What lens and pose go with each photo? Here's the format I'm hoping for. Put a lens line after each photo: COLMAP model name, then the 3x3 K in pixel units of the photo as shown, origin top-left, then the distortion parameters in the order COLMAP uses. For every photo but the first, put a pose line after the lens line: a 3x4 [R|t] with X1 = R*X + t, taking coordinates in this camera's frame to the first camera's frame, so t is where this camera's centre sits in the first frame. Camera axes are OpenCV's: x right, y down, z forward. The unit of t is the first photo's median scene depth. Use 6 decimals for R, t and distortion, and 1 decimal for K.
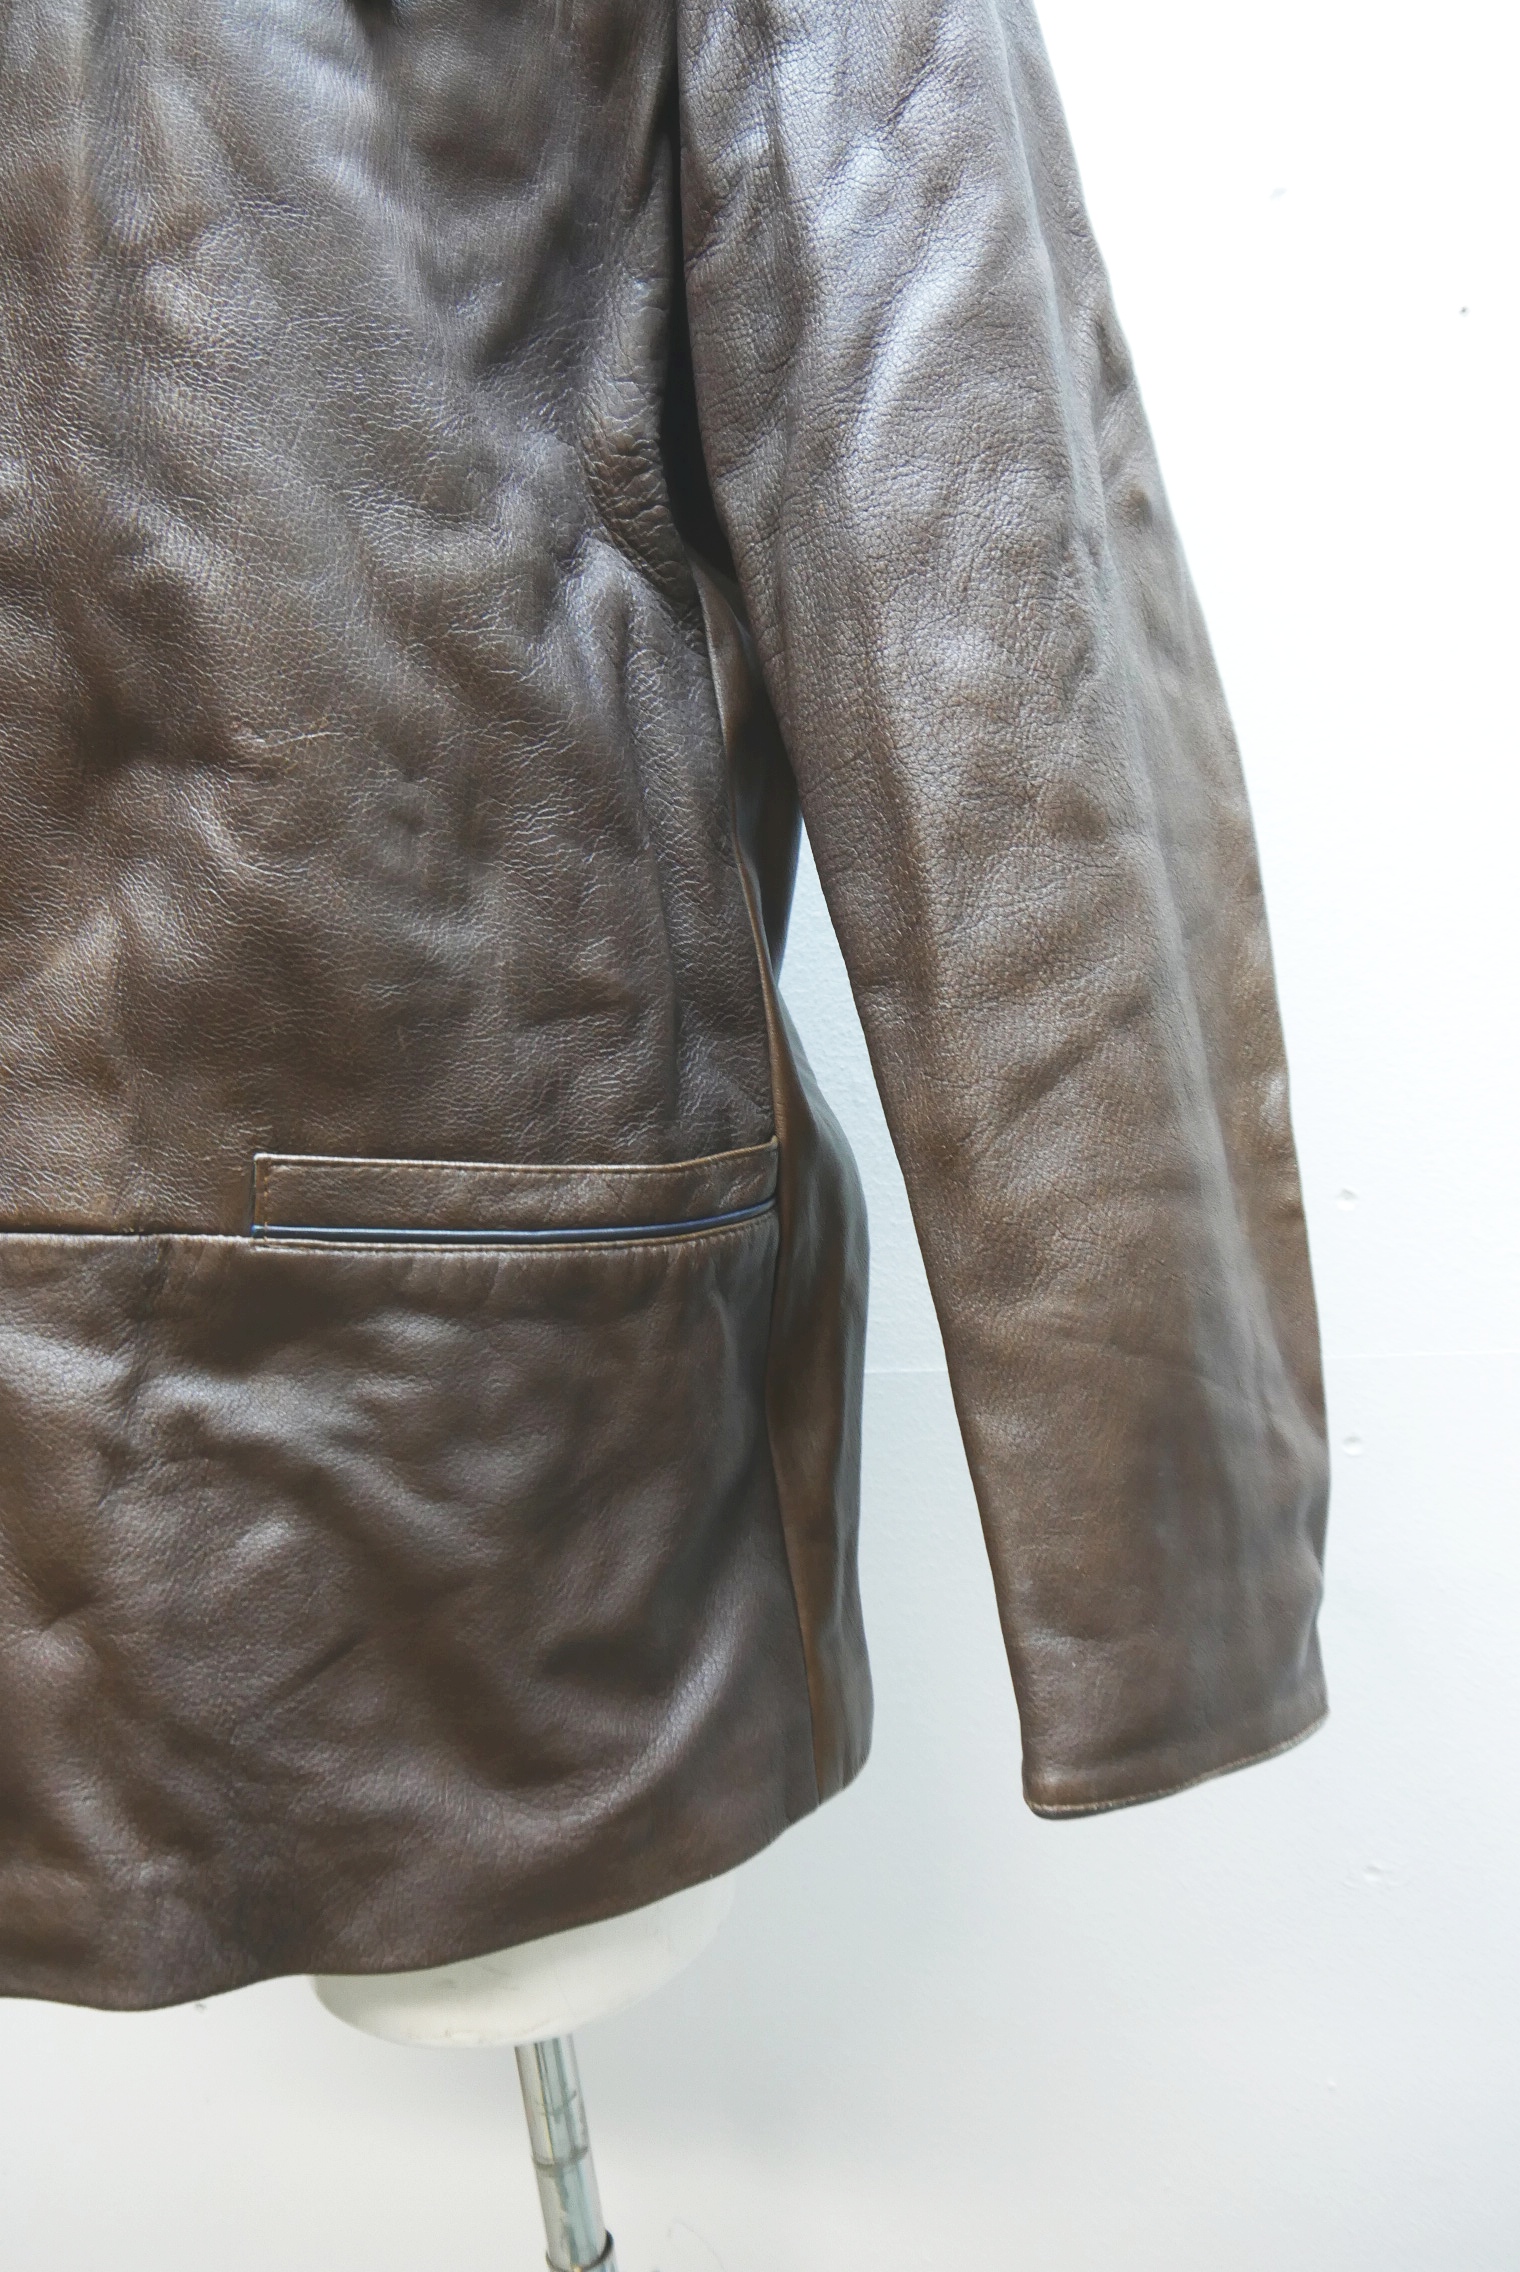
lens RADIAL K [[1845.9, 0, 760.0], [0, 1845.9, 1136.0], [0, 0, 1]] dist [-0.080294, 0.058064]
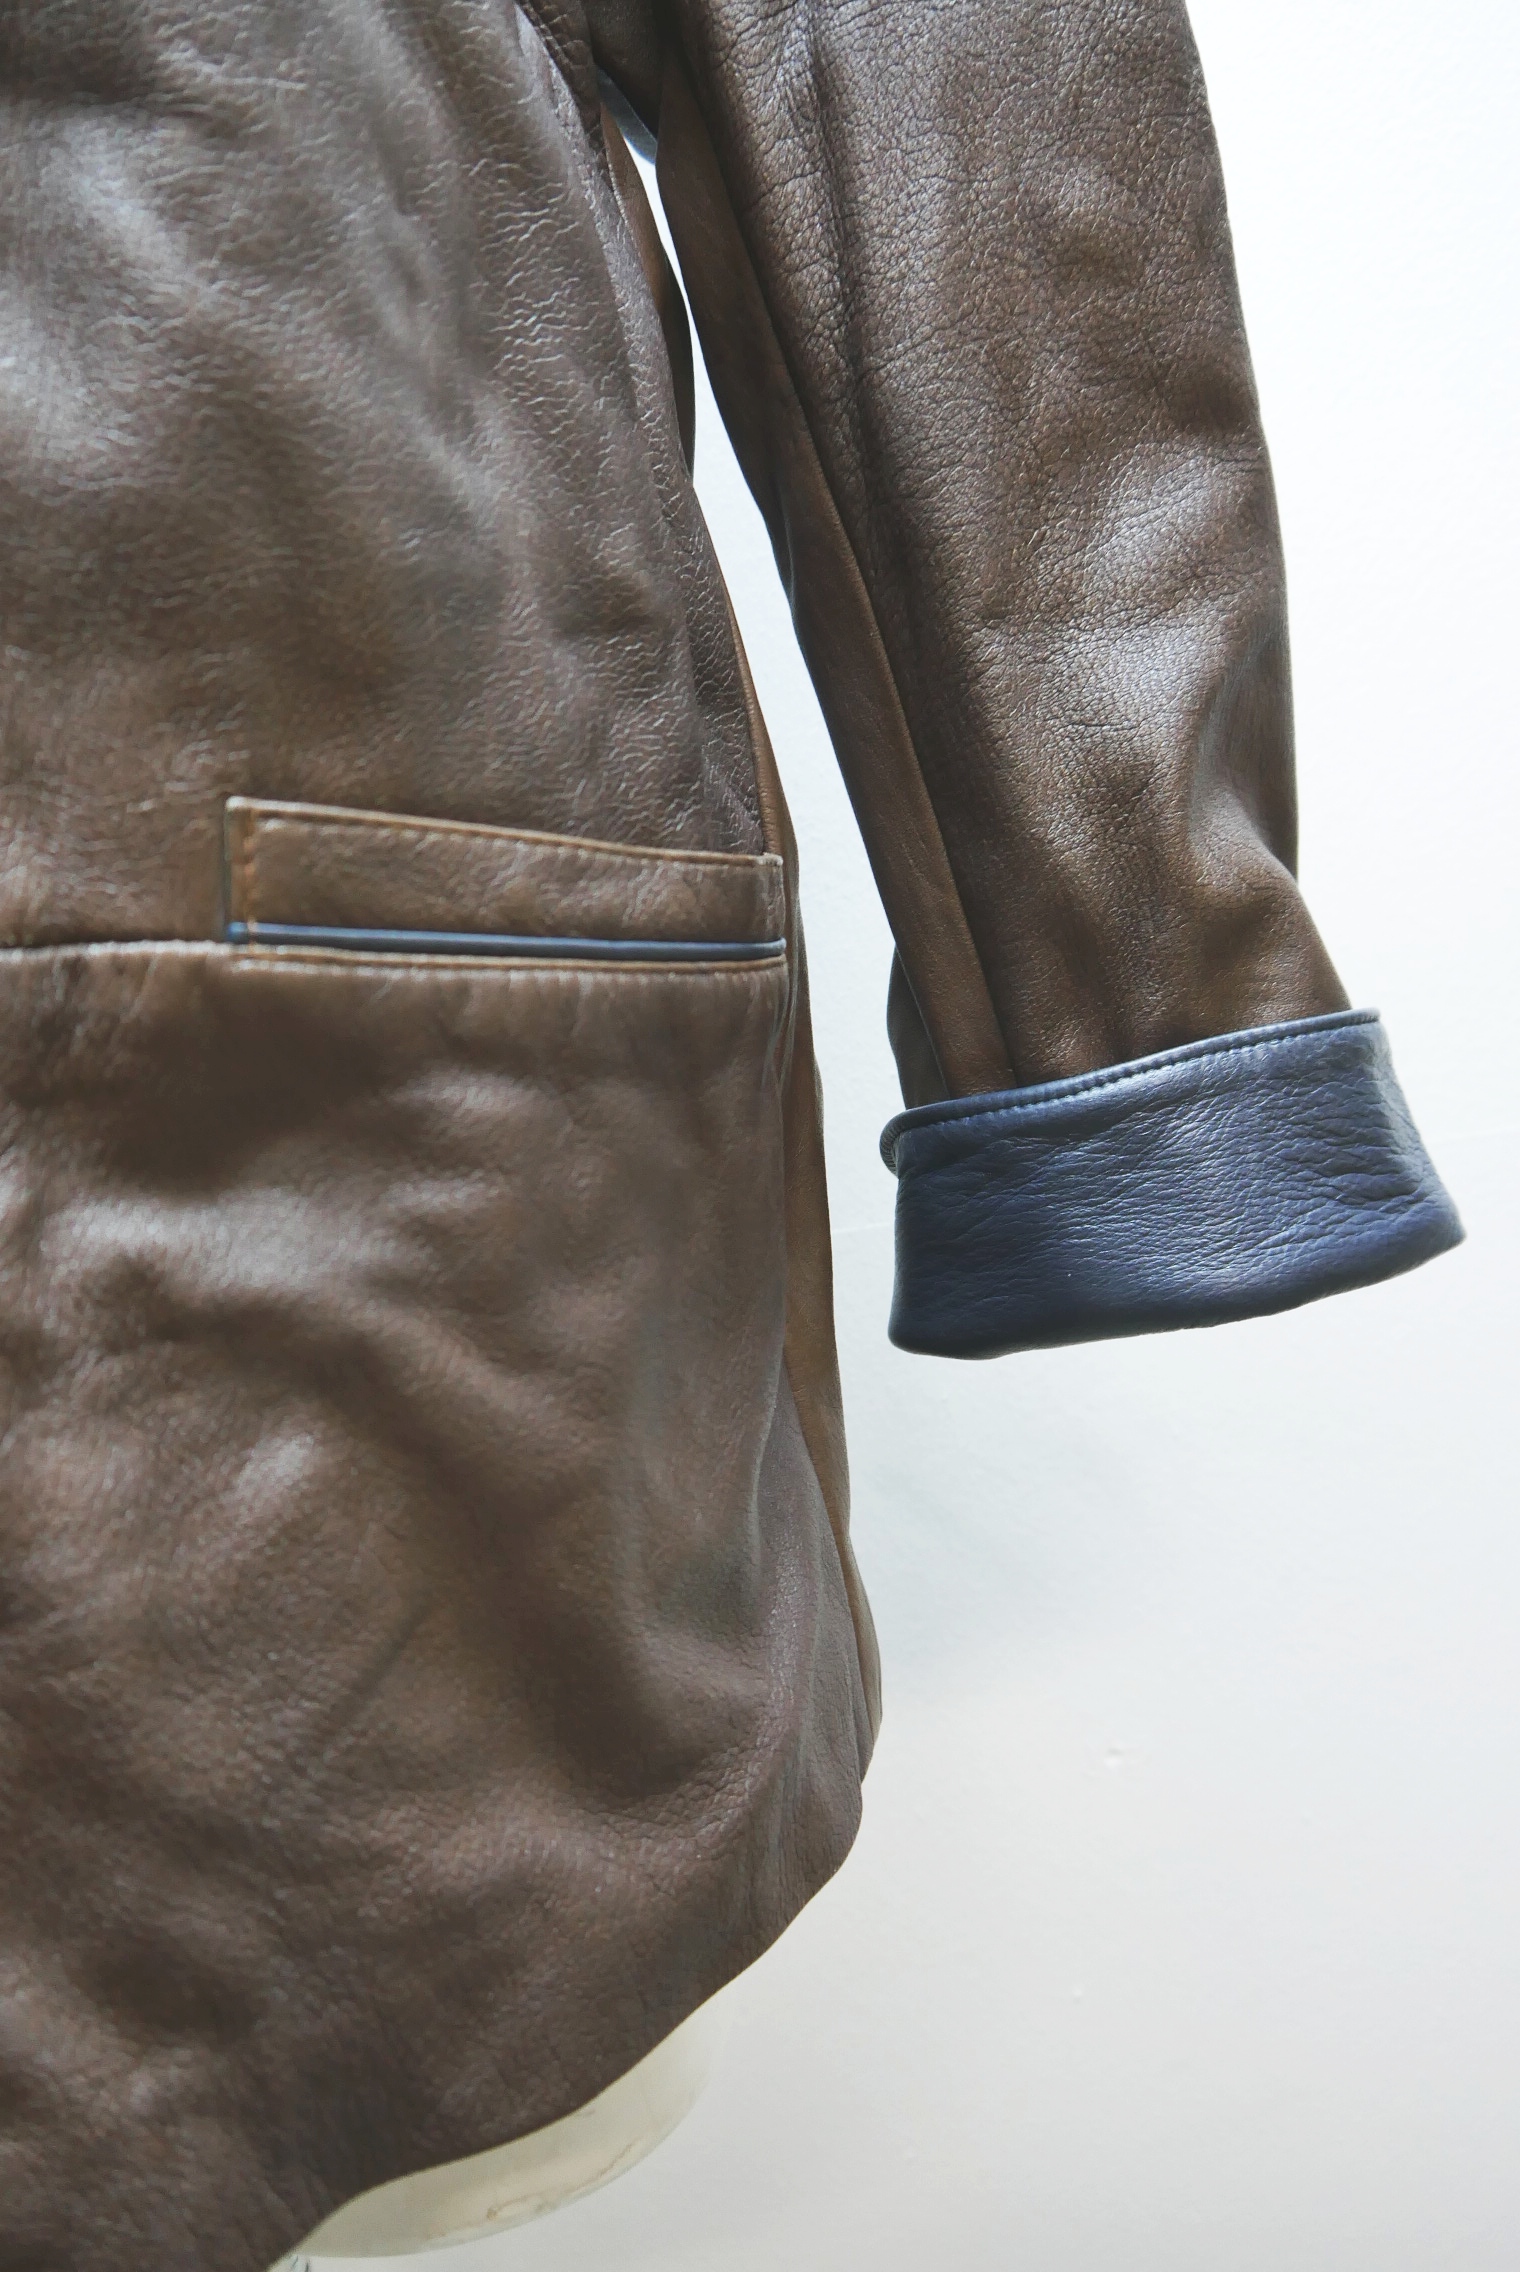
lens RADIAL K [[1845.9, 0, 760.0], [0, 1845.9, 1136.0], [0, 0, 1]] dist [-0.080294, 0.058064]
pose [[0.911565, -0.084124, 0.402458, -0.357834], [0.081780, 0.996384, 0.023040, 0.113954], [-0.402941, 0.011911, 0.915149, 0.403159]]
